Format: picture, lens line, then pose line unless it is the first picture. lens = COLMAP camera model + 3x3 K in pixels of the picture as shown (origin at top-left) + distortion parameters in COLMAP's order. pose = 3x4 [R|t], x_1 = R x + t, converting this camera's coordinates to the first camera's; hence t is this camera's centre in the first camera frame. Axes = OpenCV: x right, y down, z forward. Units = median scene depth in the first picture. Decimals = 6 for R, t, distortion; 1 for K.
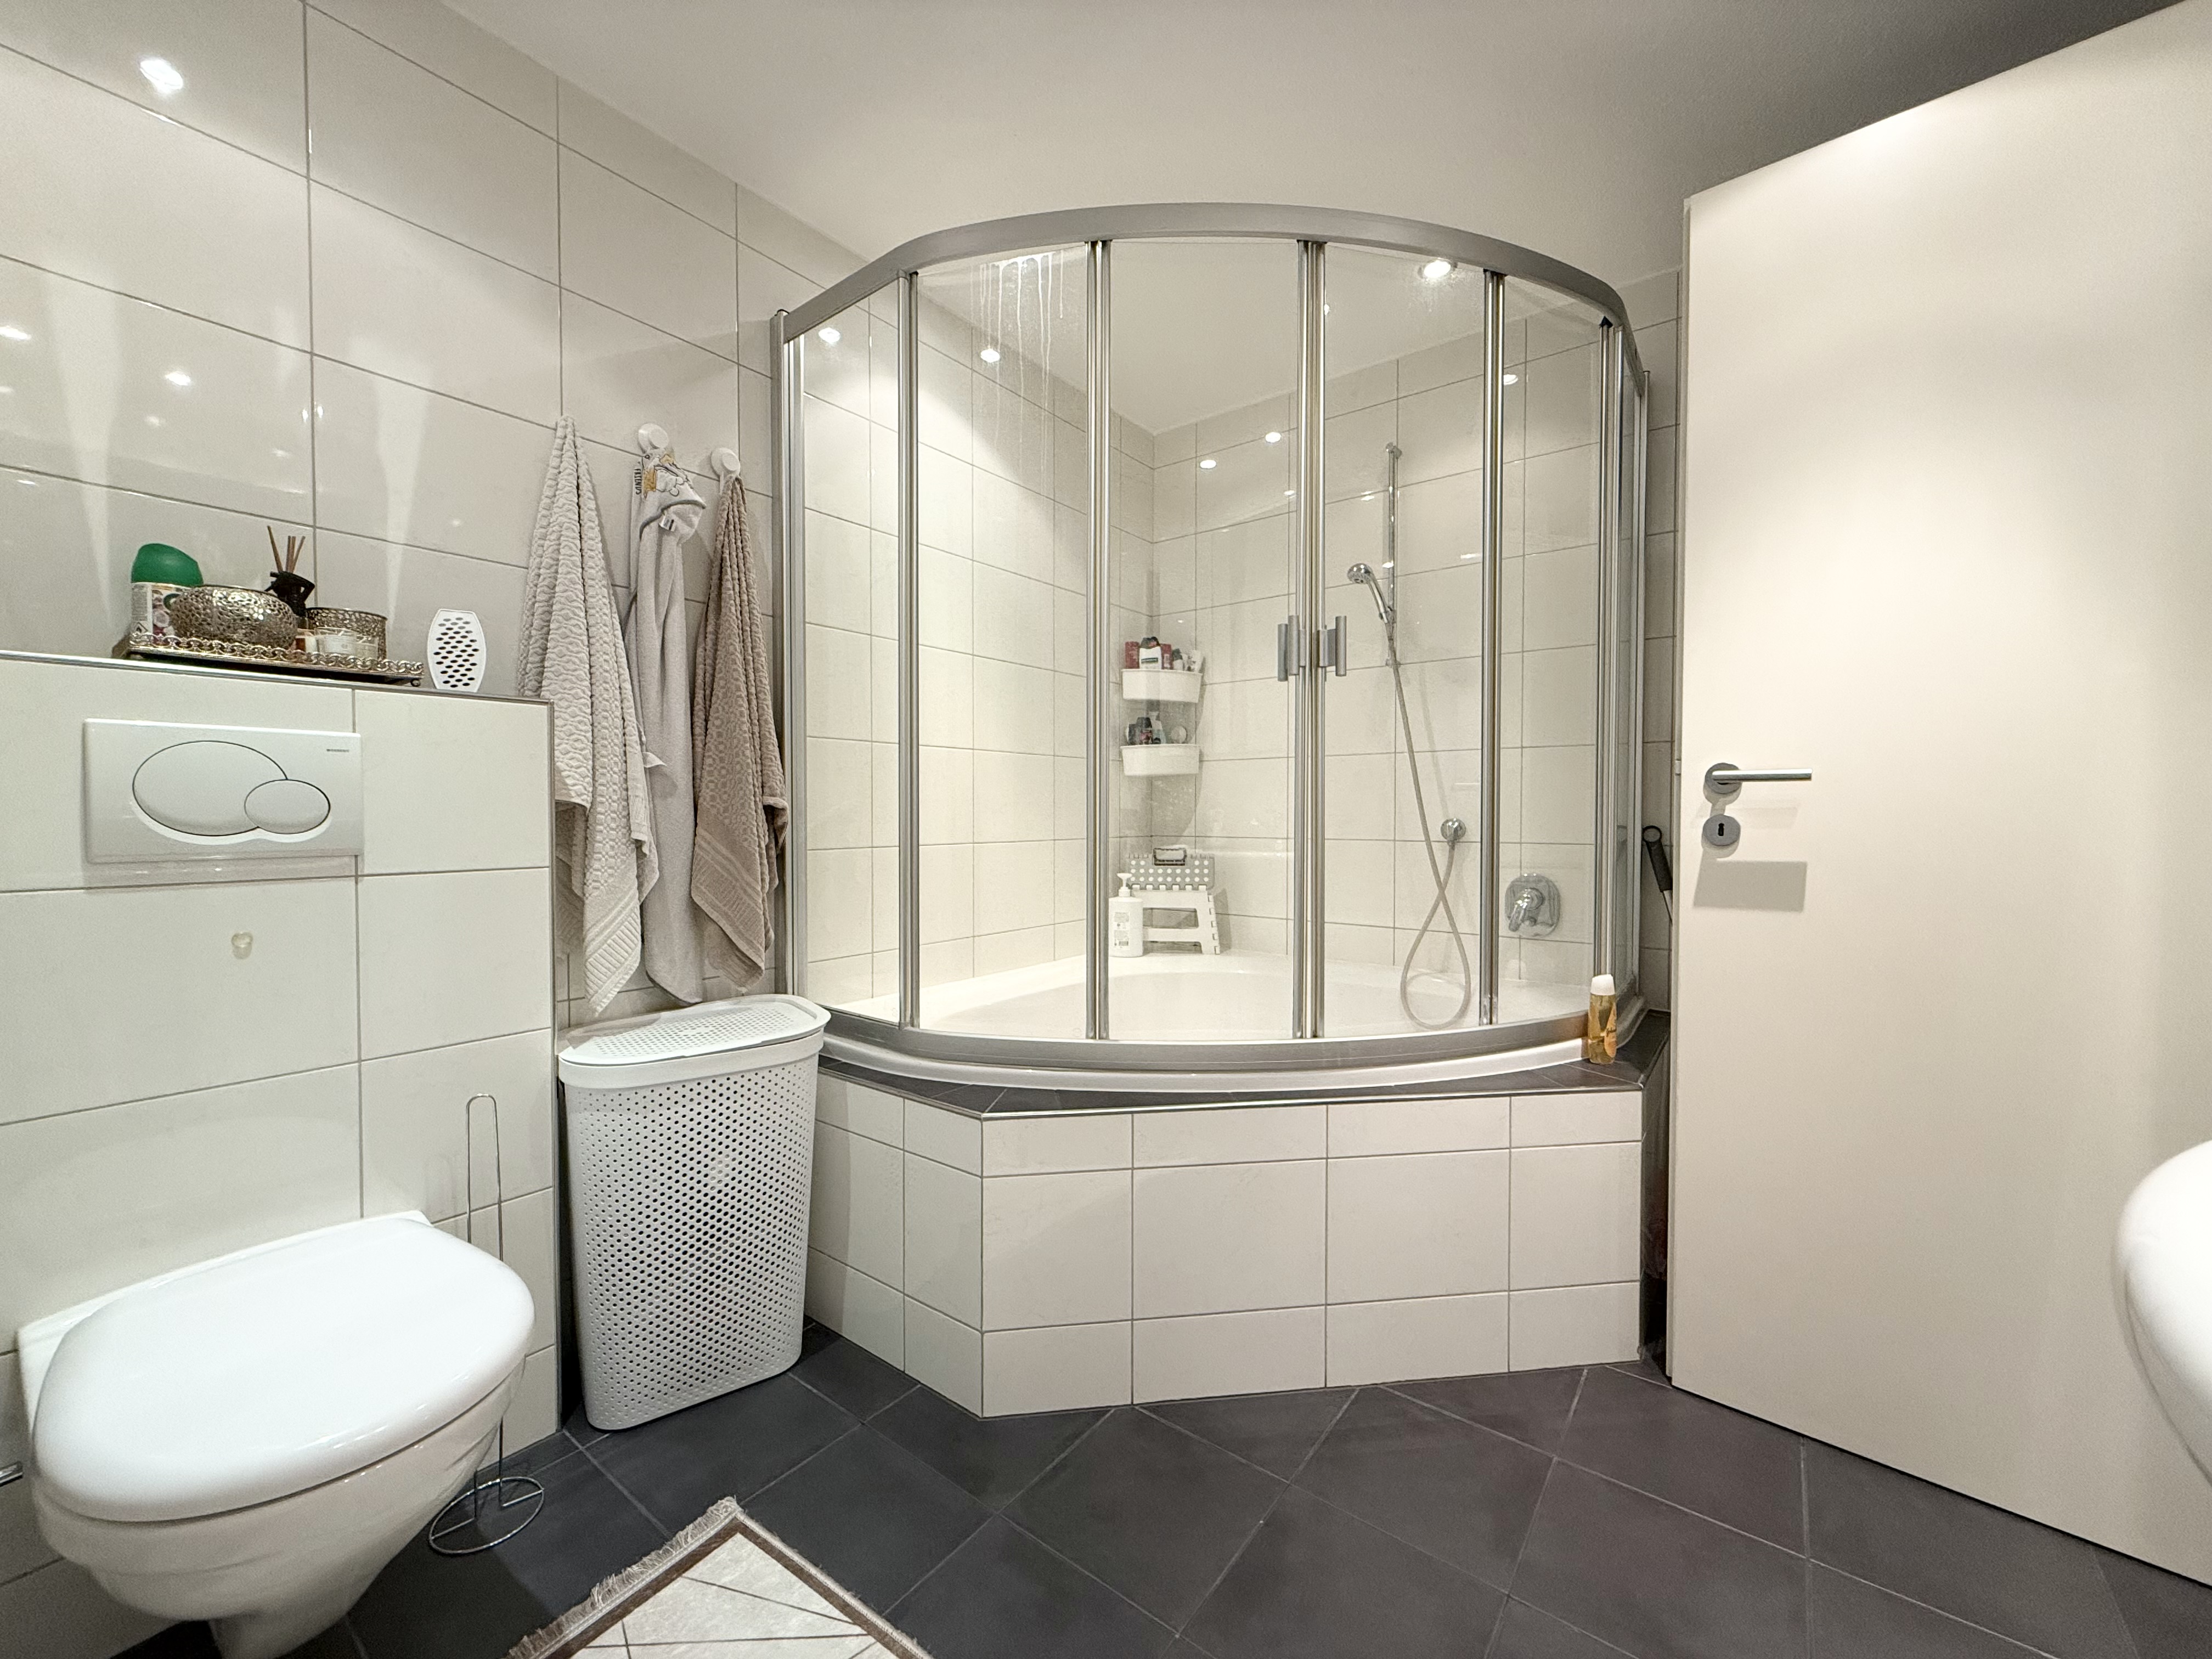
lens RADIAL K [[877.8, 0, 1100.8], [0, 877.8, 830.5], [0, 0, 1]] dist [-0.000669, -0.000733]
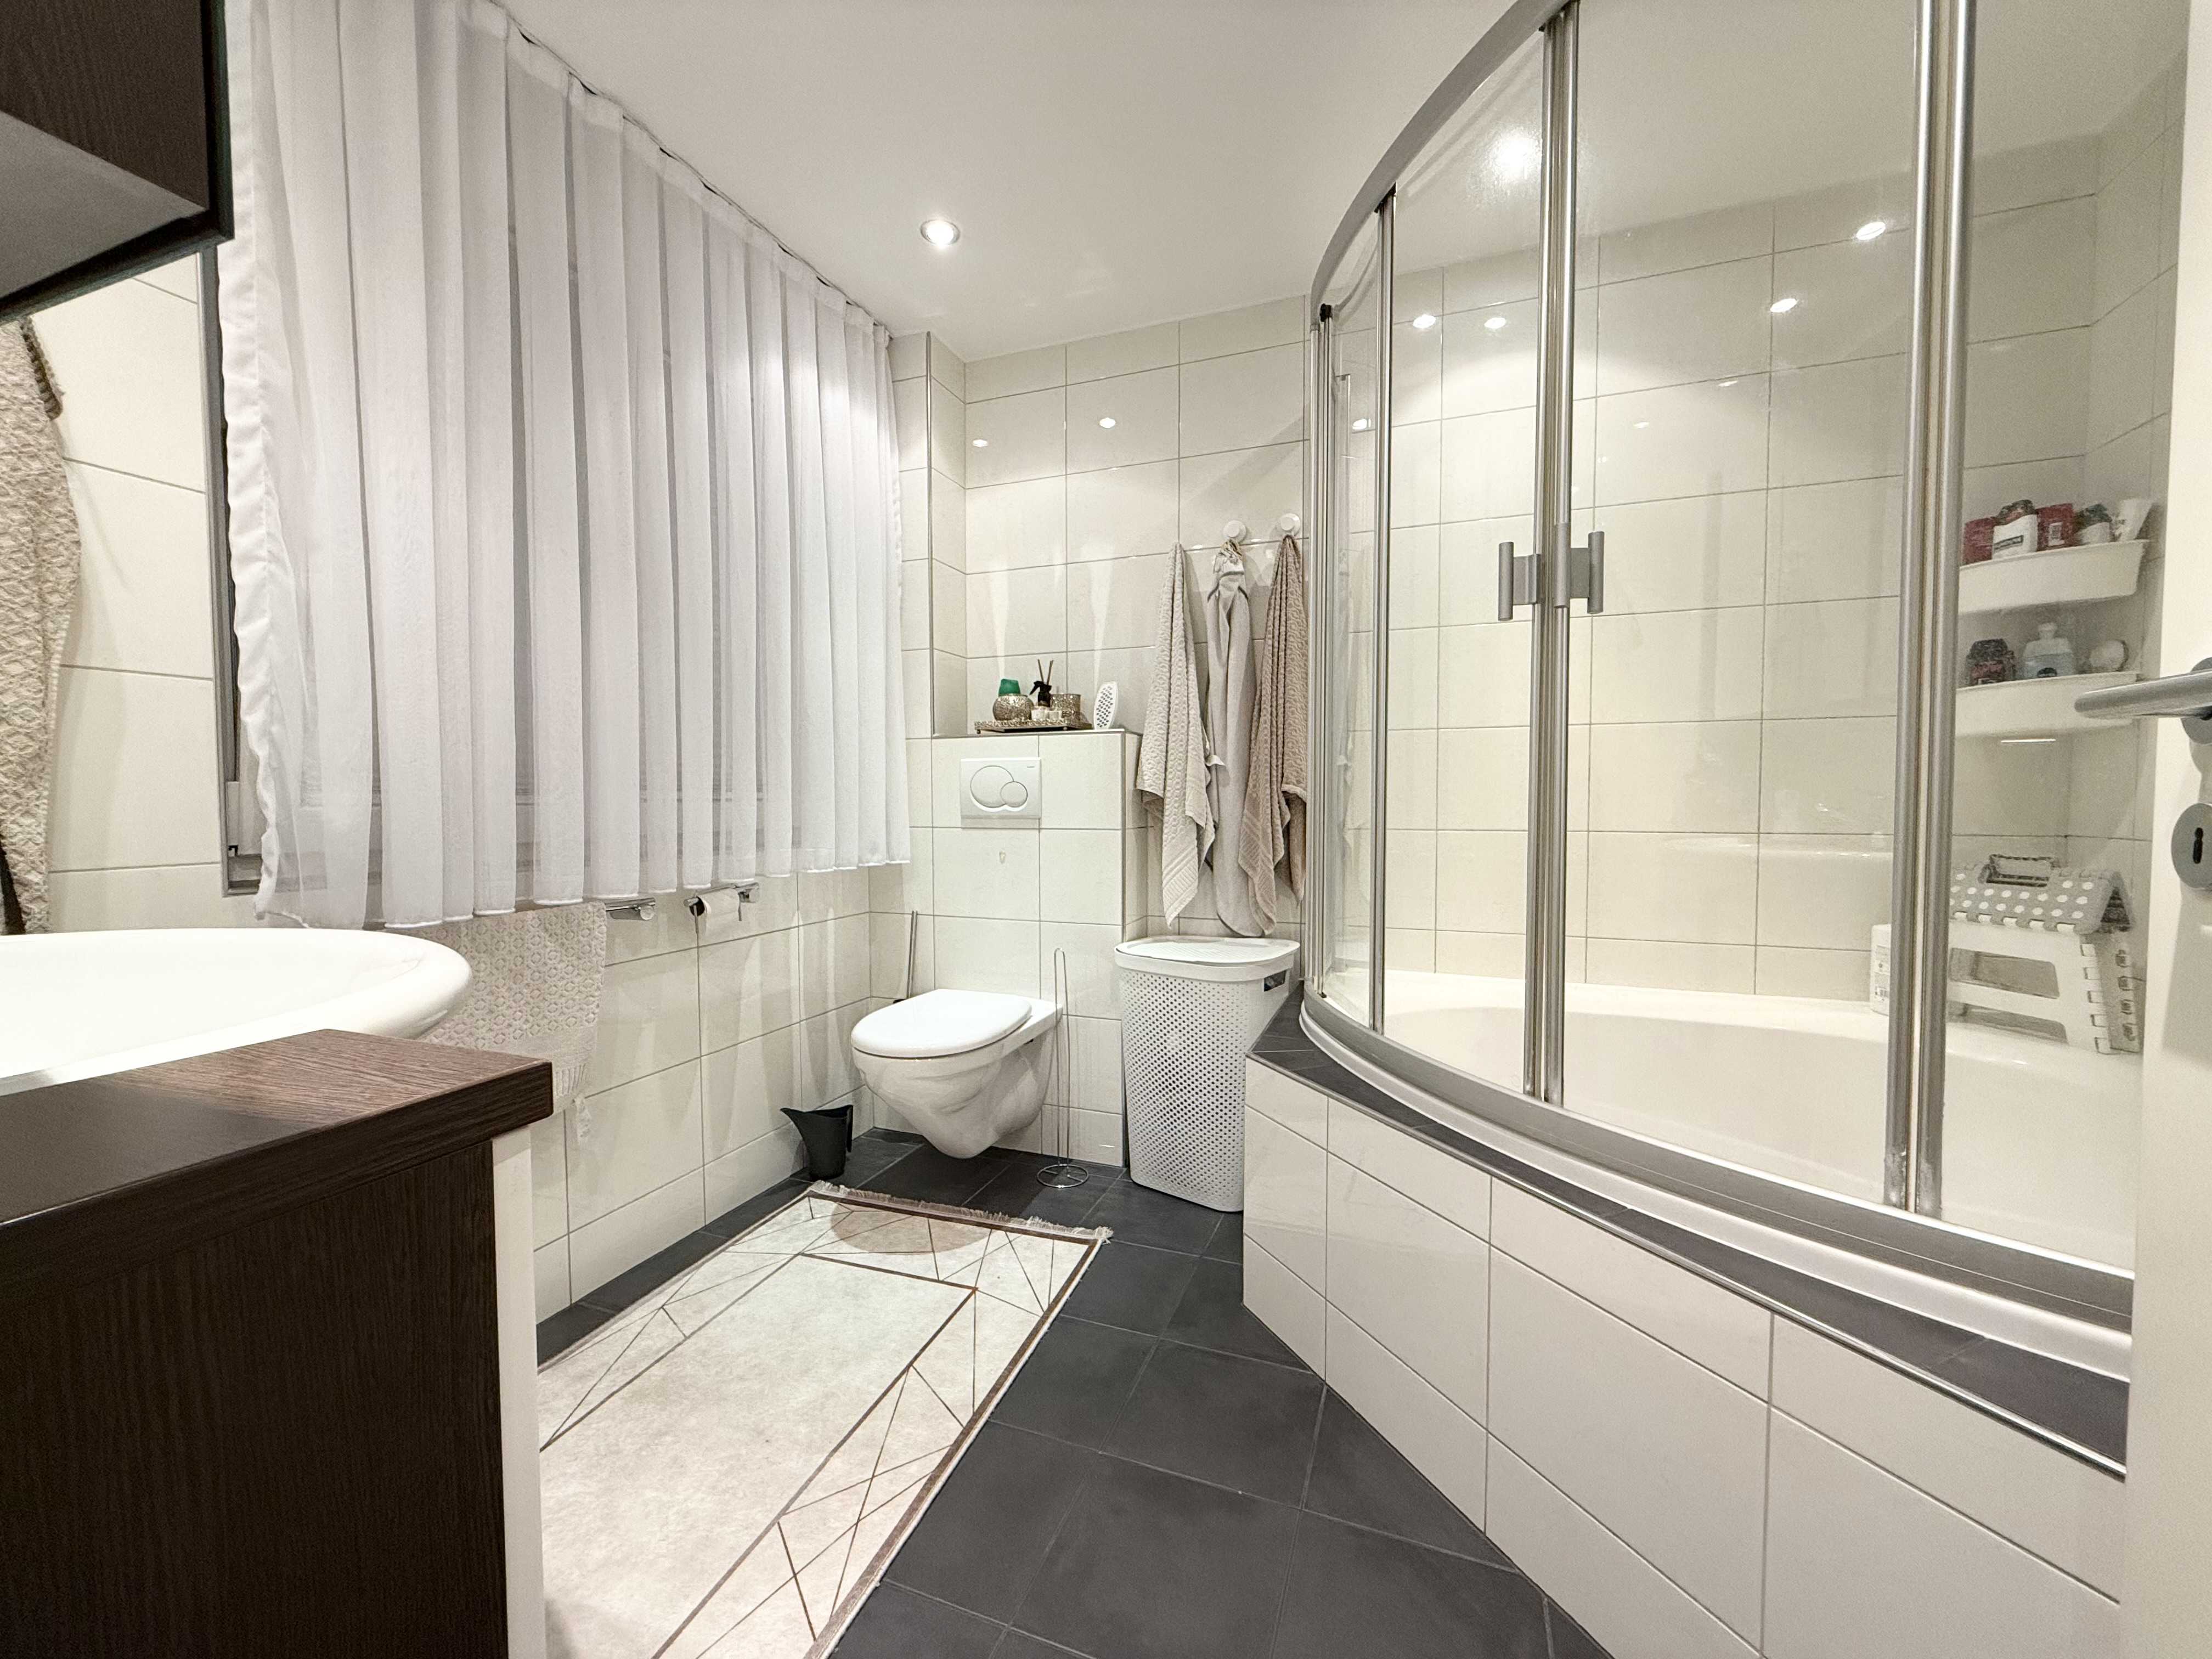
lens RADIAL K [[877.8, 0, 1100.8], [0, 877.8, 830.5], [0, 0, 1]] dist [-0.000669, -0.000733]
pose [[0.282036, 0.036572, -0.958707, 0.819340], [-0.017400, 0.999304, 0.033002, -0.009916], [0.959246, 0.007373, 0.282476, 0.413651]]
